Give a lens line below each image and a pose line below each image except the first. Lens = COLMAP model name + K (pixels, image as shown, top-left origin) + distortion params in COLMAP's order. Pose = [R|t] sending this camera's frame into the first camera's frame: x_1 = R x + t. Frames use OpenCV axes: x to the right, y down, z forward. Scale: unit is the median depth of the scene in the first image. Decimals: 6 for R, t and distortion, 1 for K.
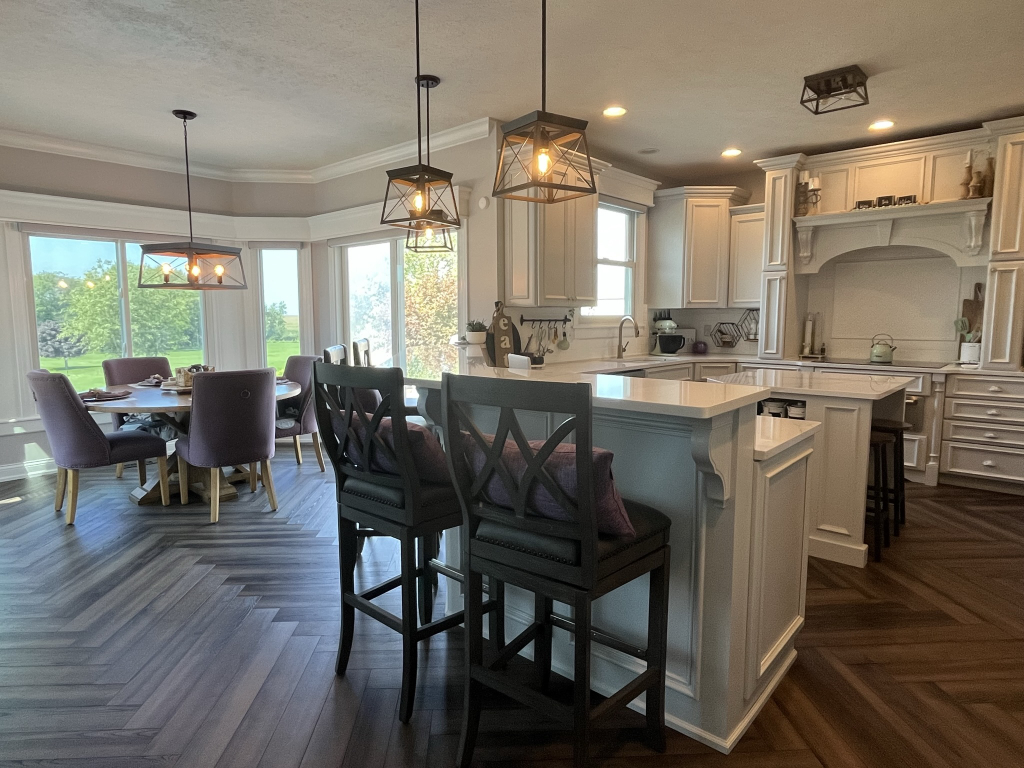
lens RADIAL K [[611.3, 0, 512.0], [0, 611.3, 384.0], [0, 0, 1]] dist [0.000042, 0.000724]
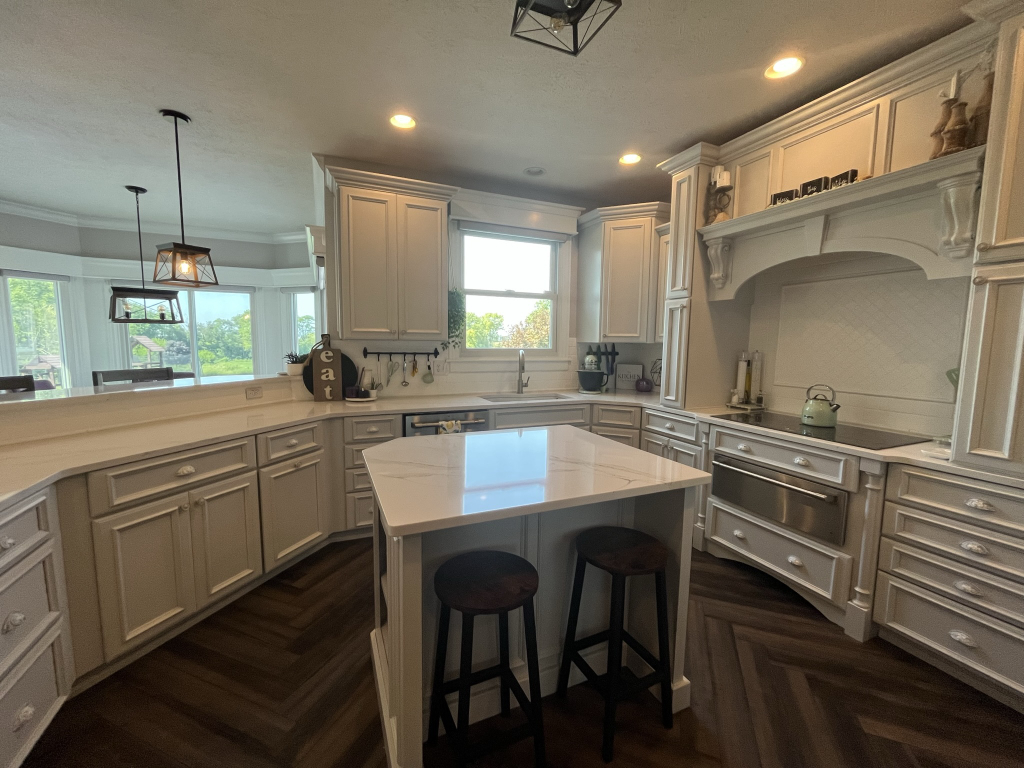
lens RADIAL K [[421.5, 0, 512.0], [0, 421.5, 384.0], [0, 0, 1]] dist [-0.001712, -0.000738]
pose [[0.912049, 0.054296, -0.406472, 0.503302], [-0.059540, 0.998226, -0.000254, -0.064690], [0.405737, 0.024433, 0.913663, 0.446544]]
